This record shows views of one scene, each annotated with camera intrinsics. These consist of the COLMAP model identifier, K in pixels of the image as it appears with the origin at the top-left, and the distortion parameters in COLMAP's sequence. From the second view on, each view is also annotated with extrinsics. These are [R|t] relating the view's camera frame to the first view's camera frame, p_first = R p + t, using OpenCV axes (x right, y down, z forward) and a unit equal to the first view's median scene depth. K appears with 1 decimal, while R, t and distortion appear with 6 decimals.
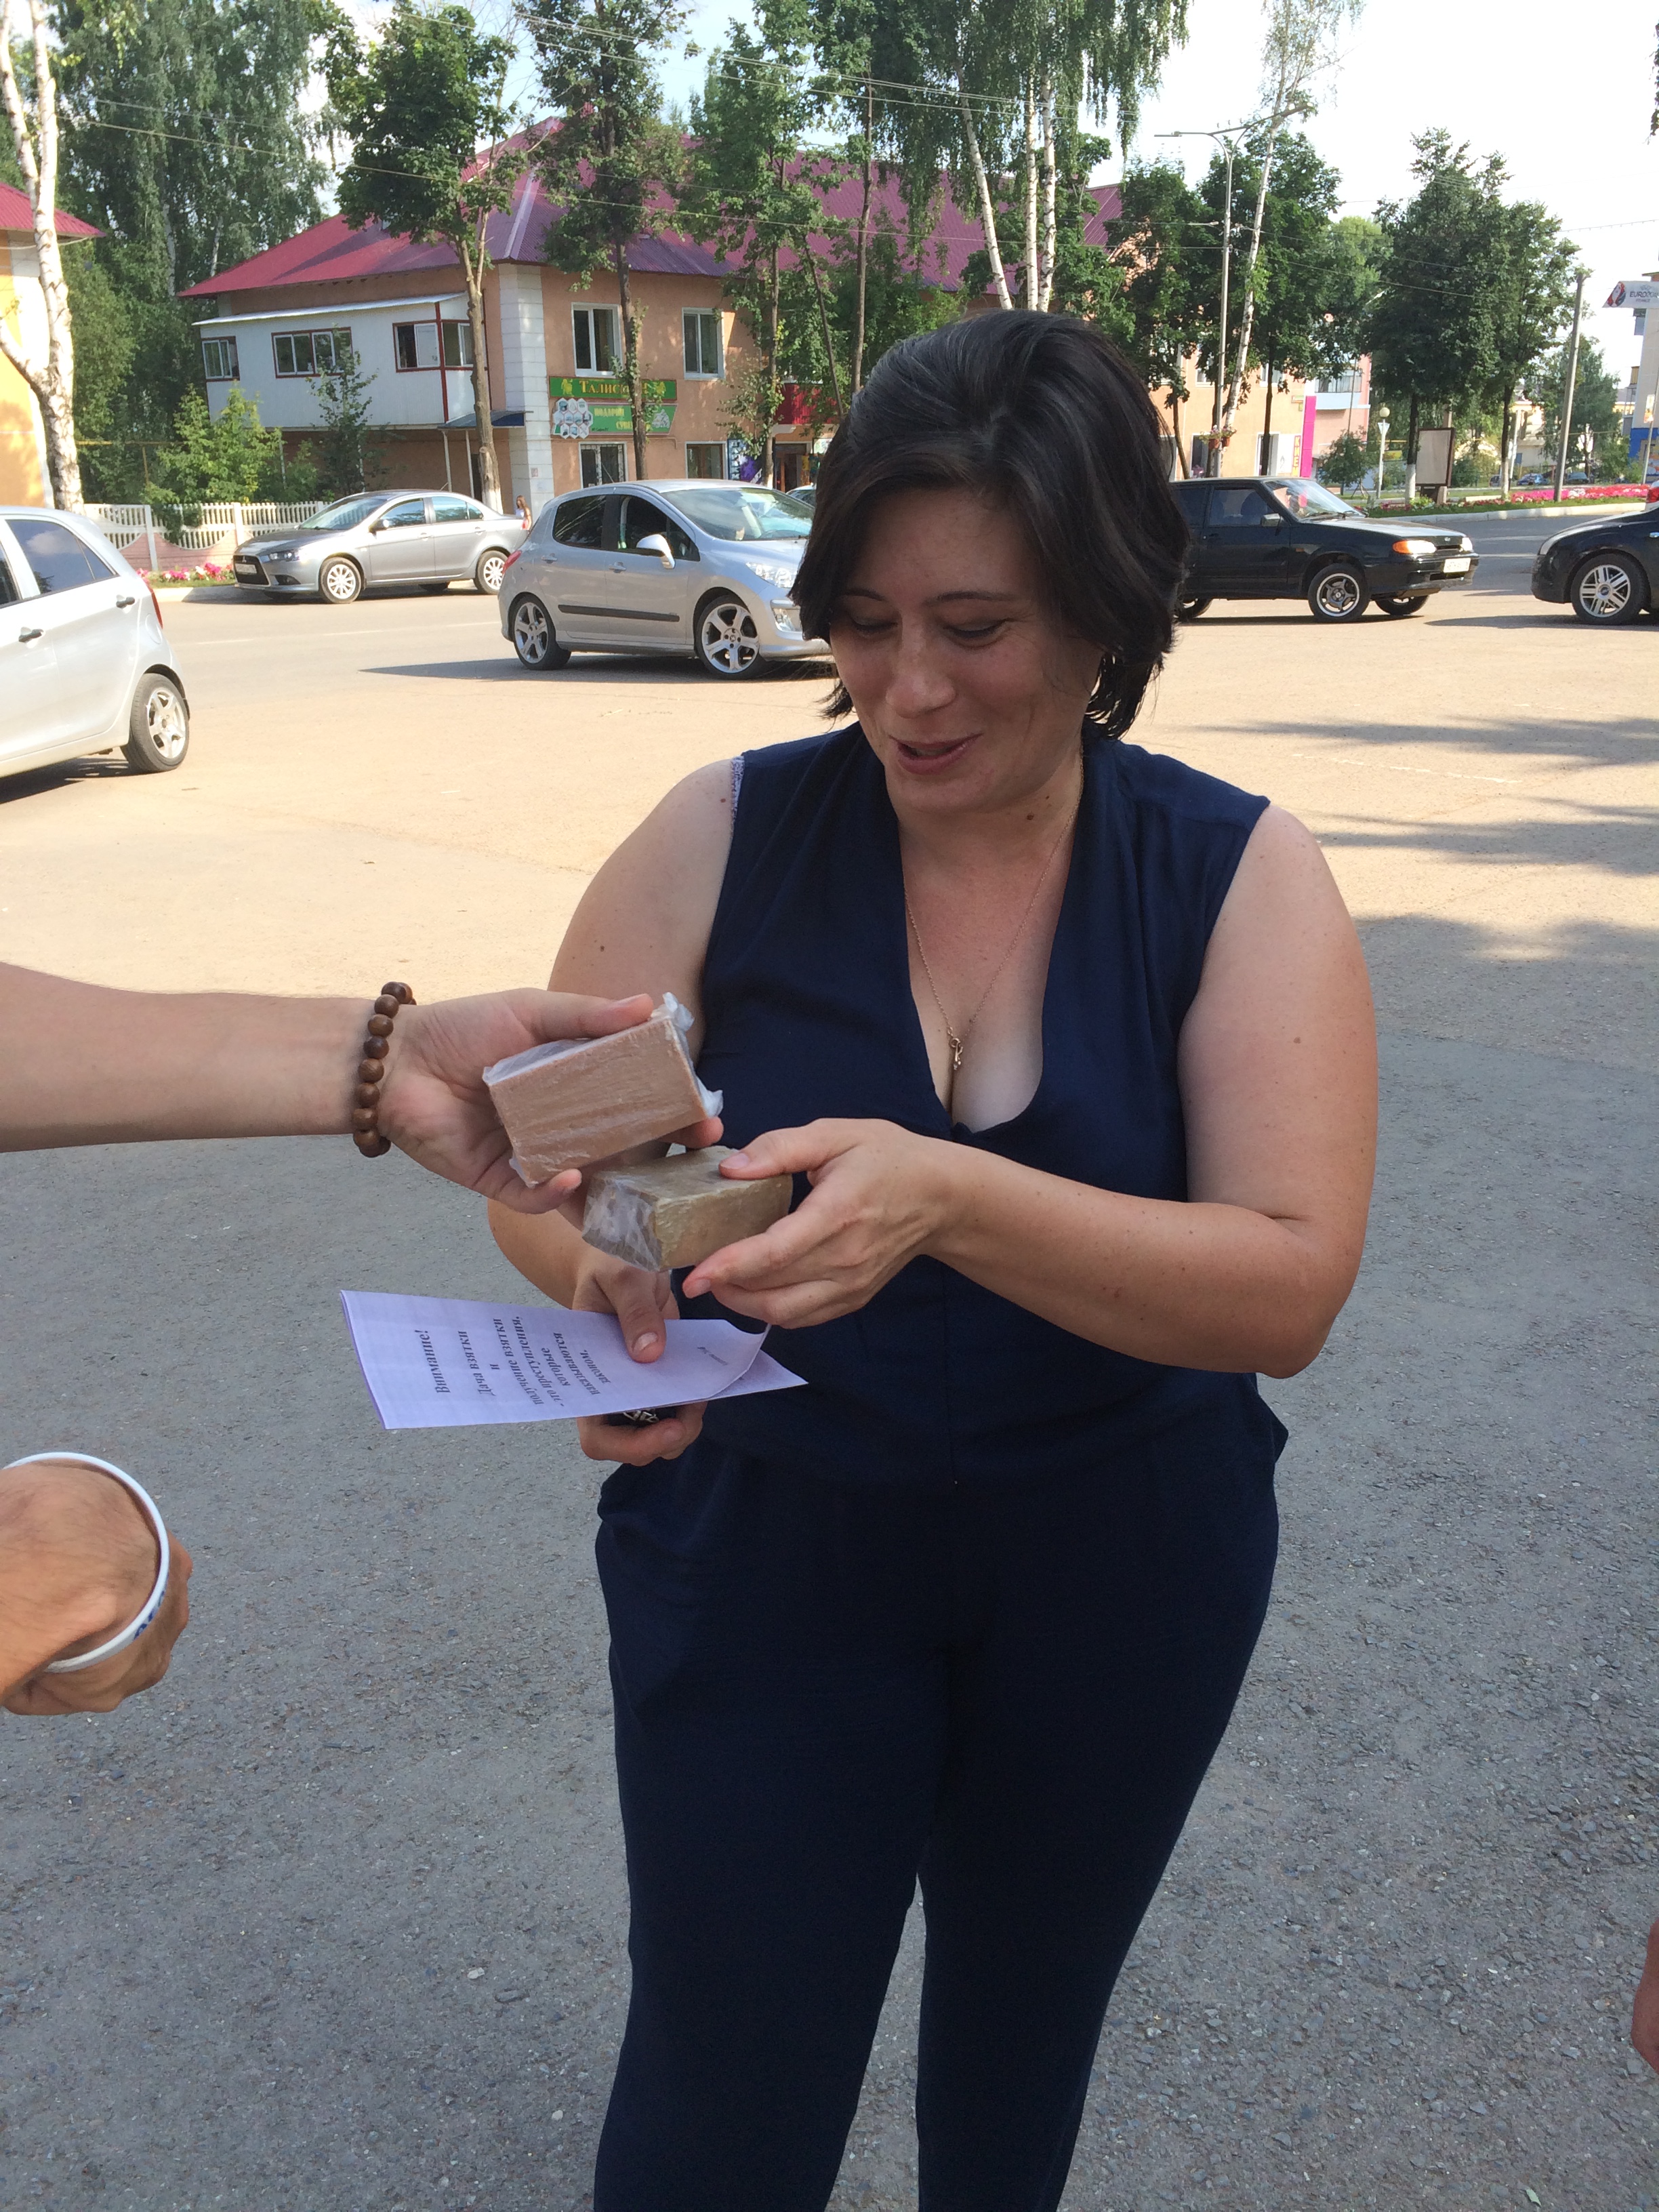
lens RADIAL K [[1802.2, 0, 867.2], [0, 1802.2, 1098.5], [0, 0, 1]] dist [0.088777, -0.110066]
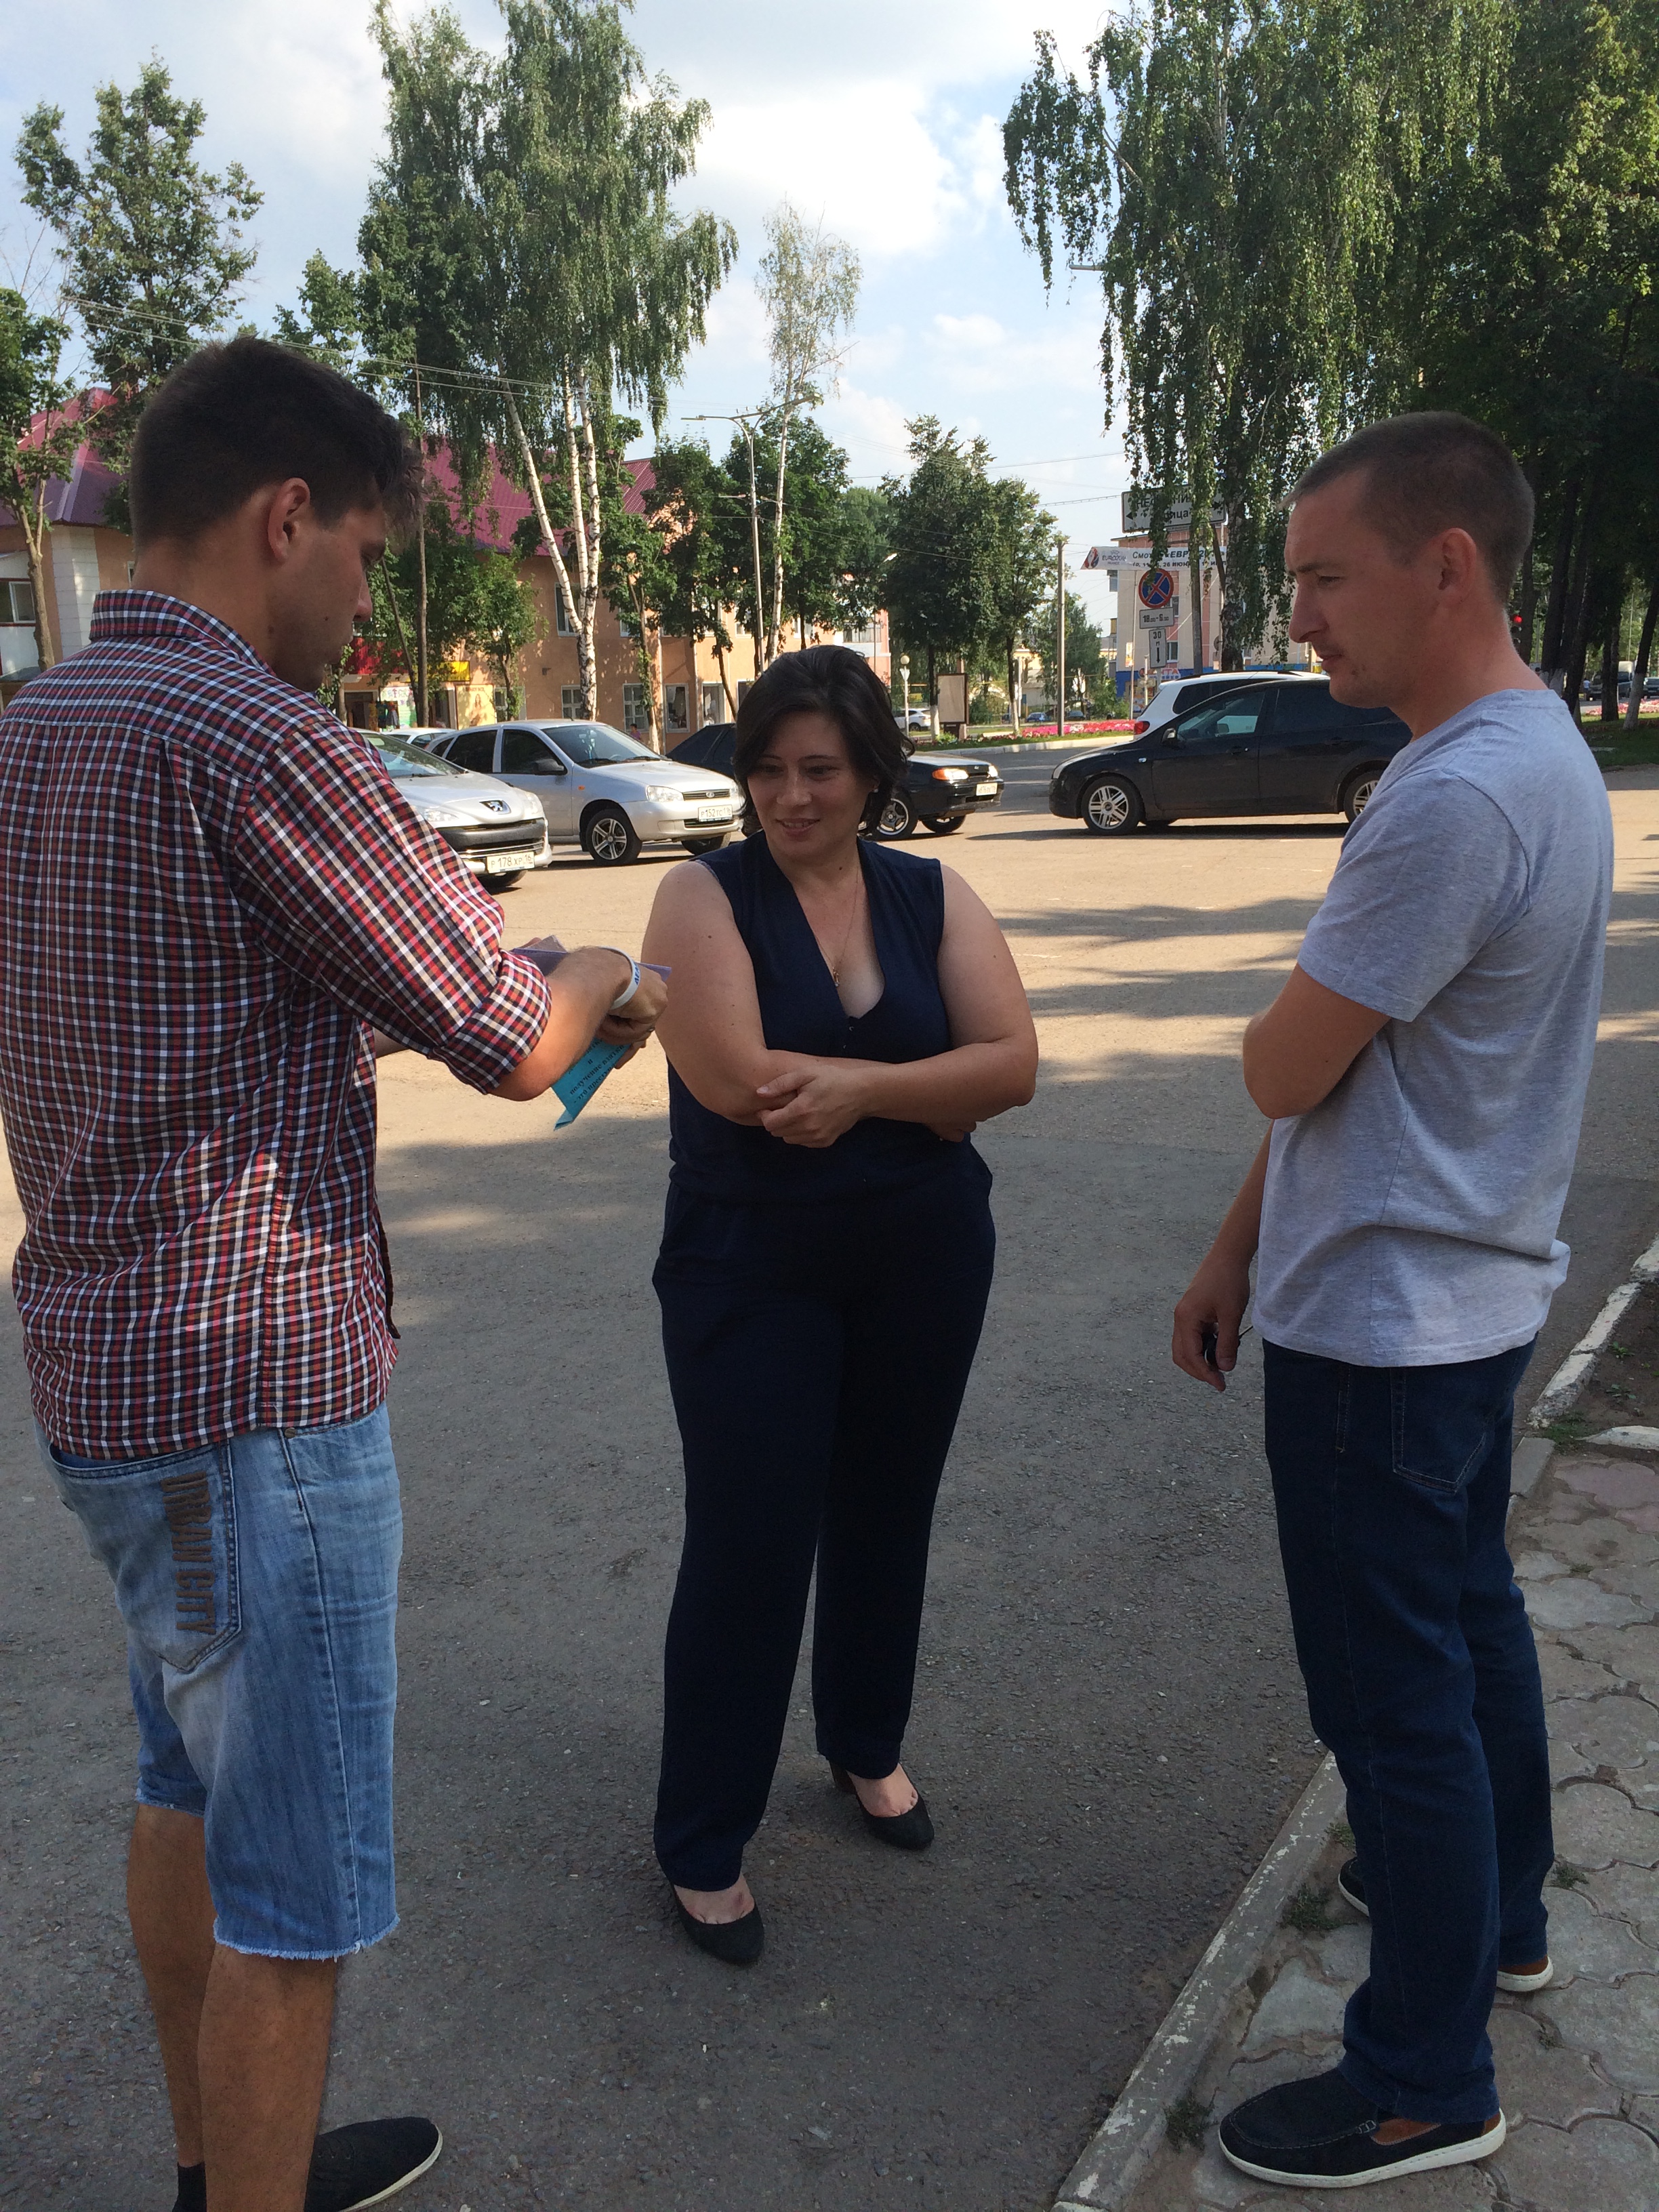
lens RADIAL K [[2011.5, 0, 831.0], [0, 2011.5, 1210.4], [0, 0, 1]] dist [0.088282, -0.122993]
pose [[0.972050, -0.073855, 0.222855, -0.063039], [0.094259, 0.992136, -0.082346, 0.055834], [-0.215021, 0.101050, 0.971368, -0.157739]]
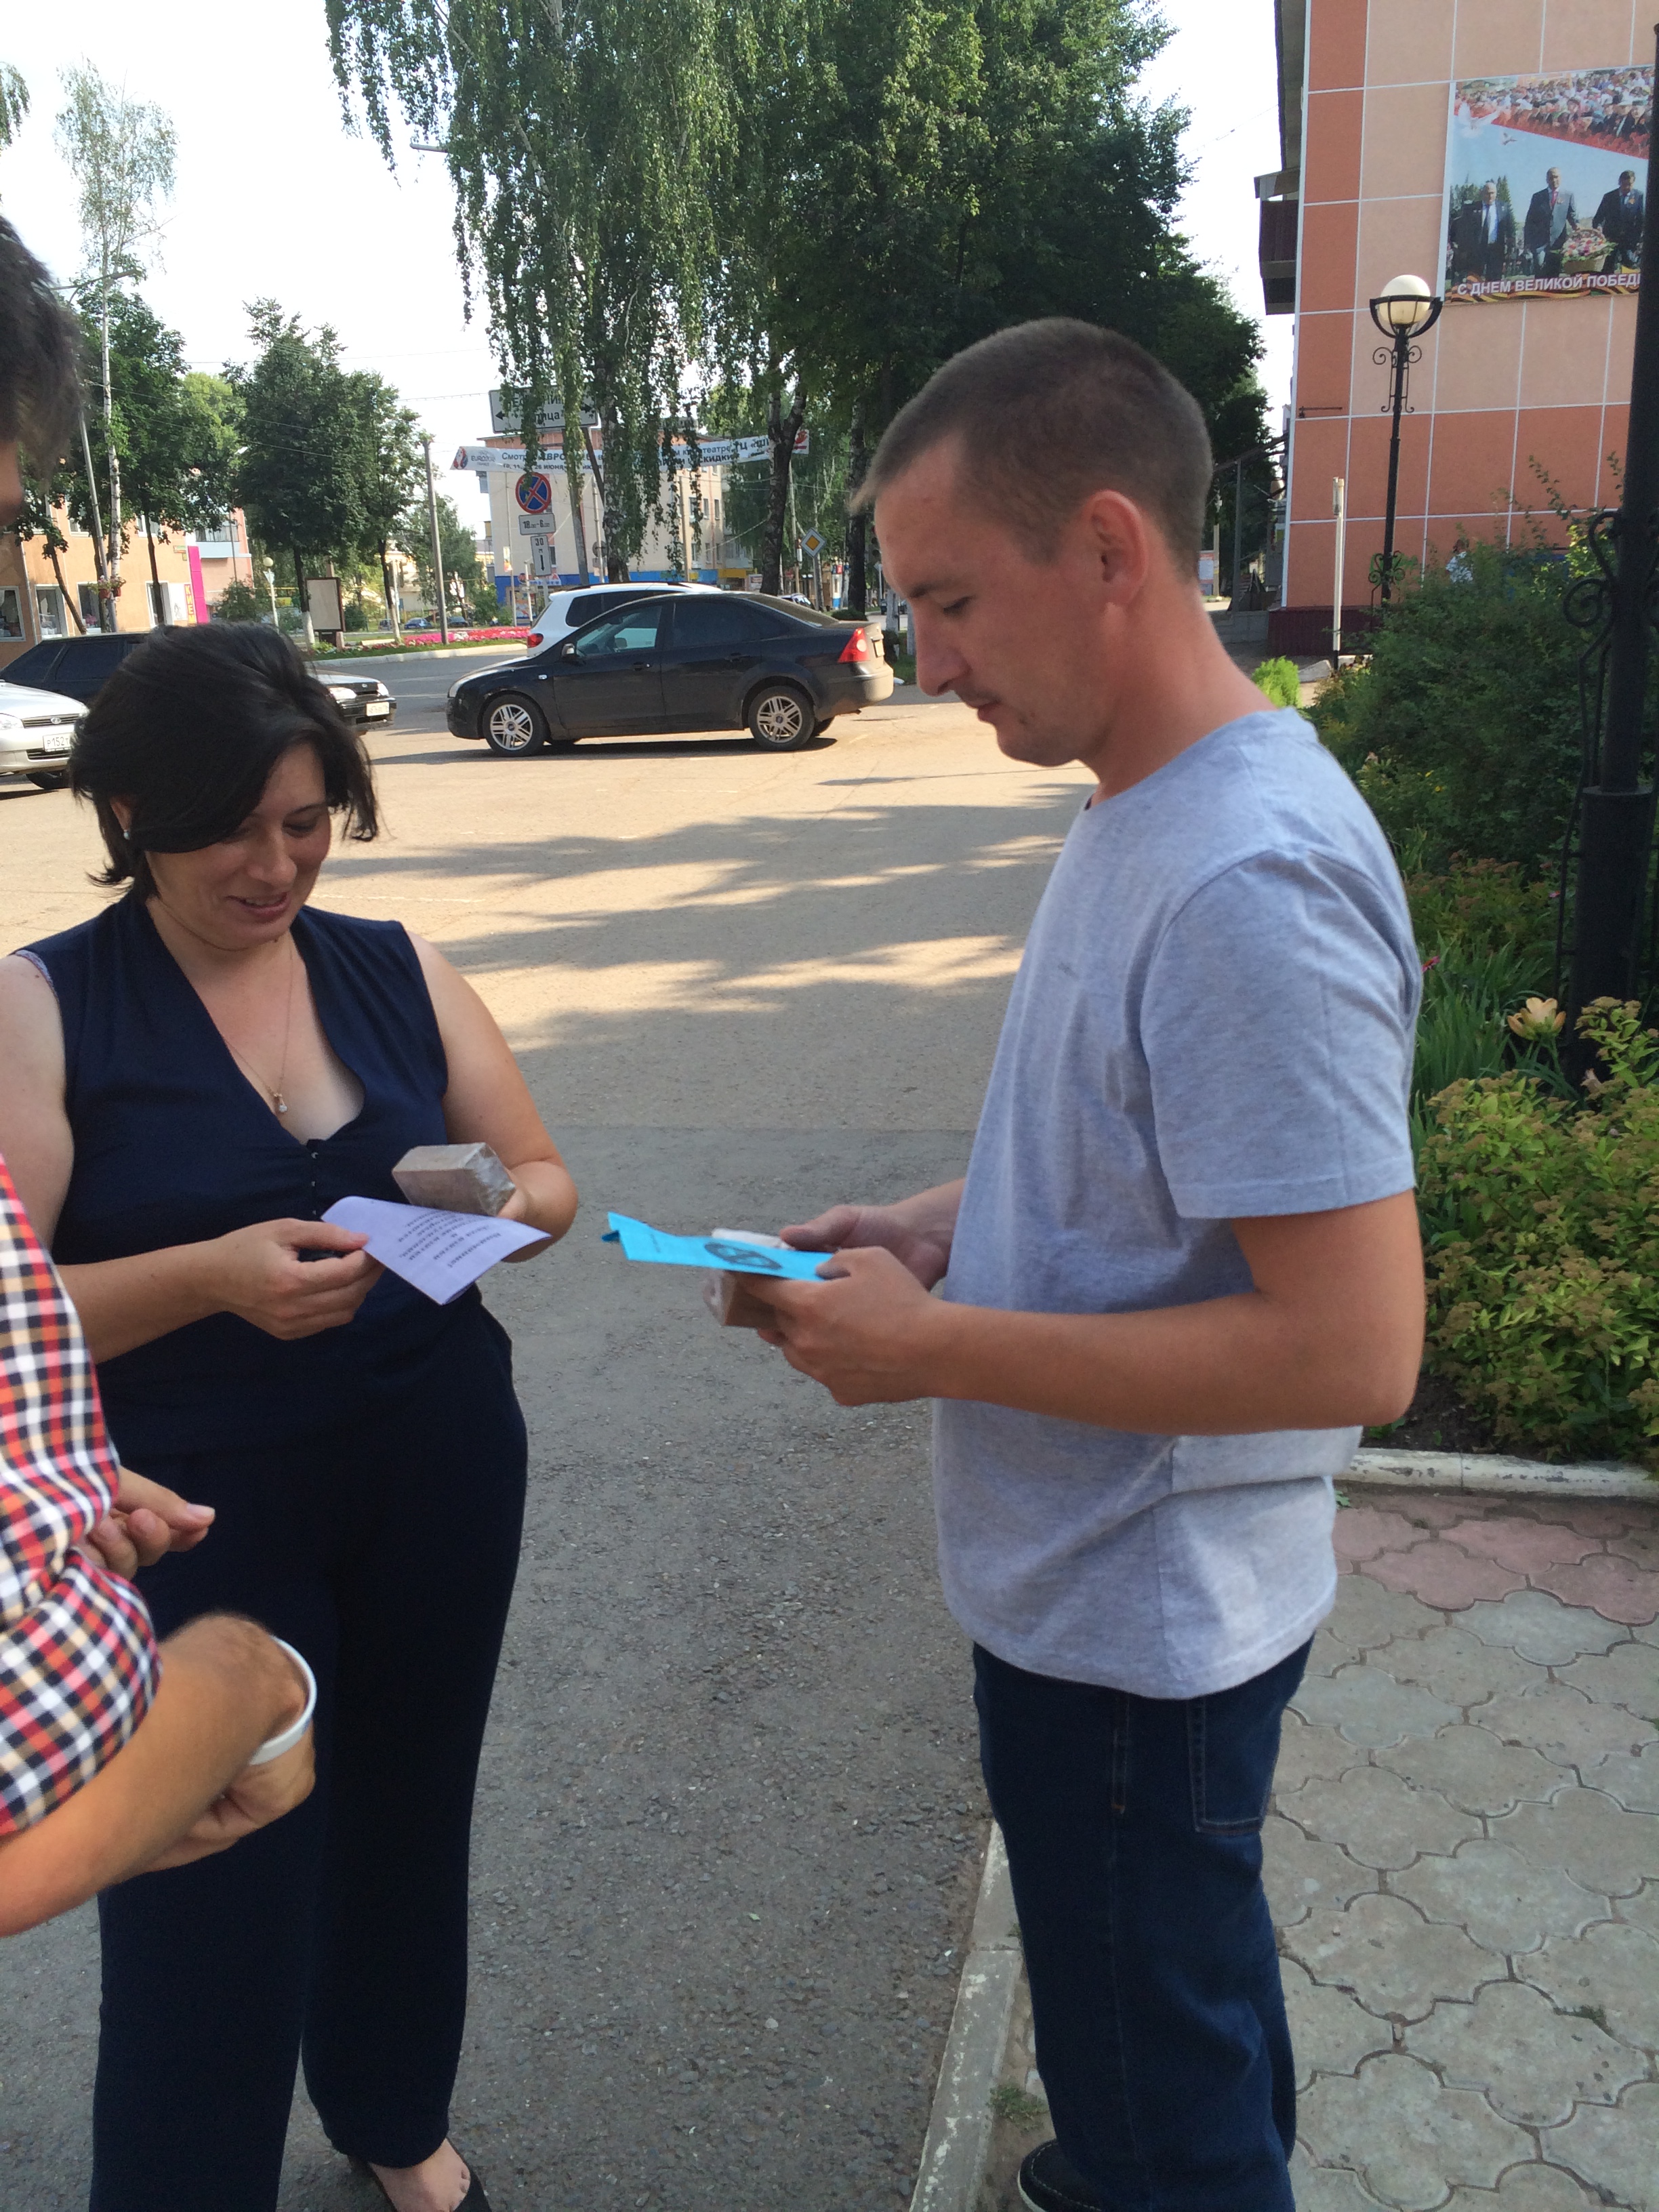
lens RADIAL K [[1874.8, 0, 834.4], [0, 1874.8, 1147.4], [0, 0, 1]] dist [0.082998, -0.105561]
pose [[0.850402, -0.166375, 0.499135, -0.038821], [0.190900, 0.981608, 0.001950, 0.009226], [-0.490279, 0.093627, 0.866522, -0.060686]]
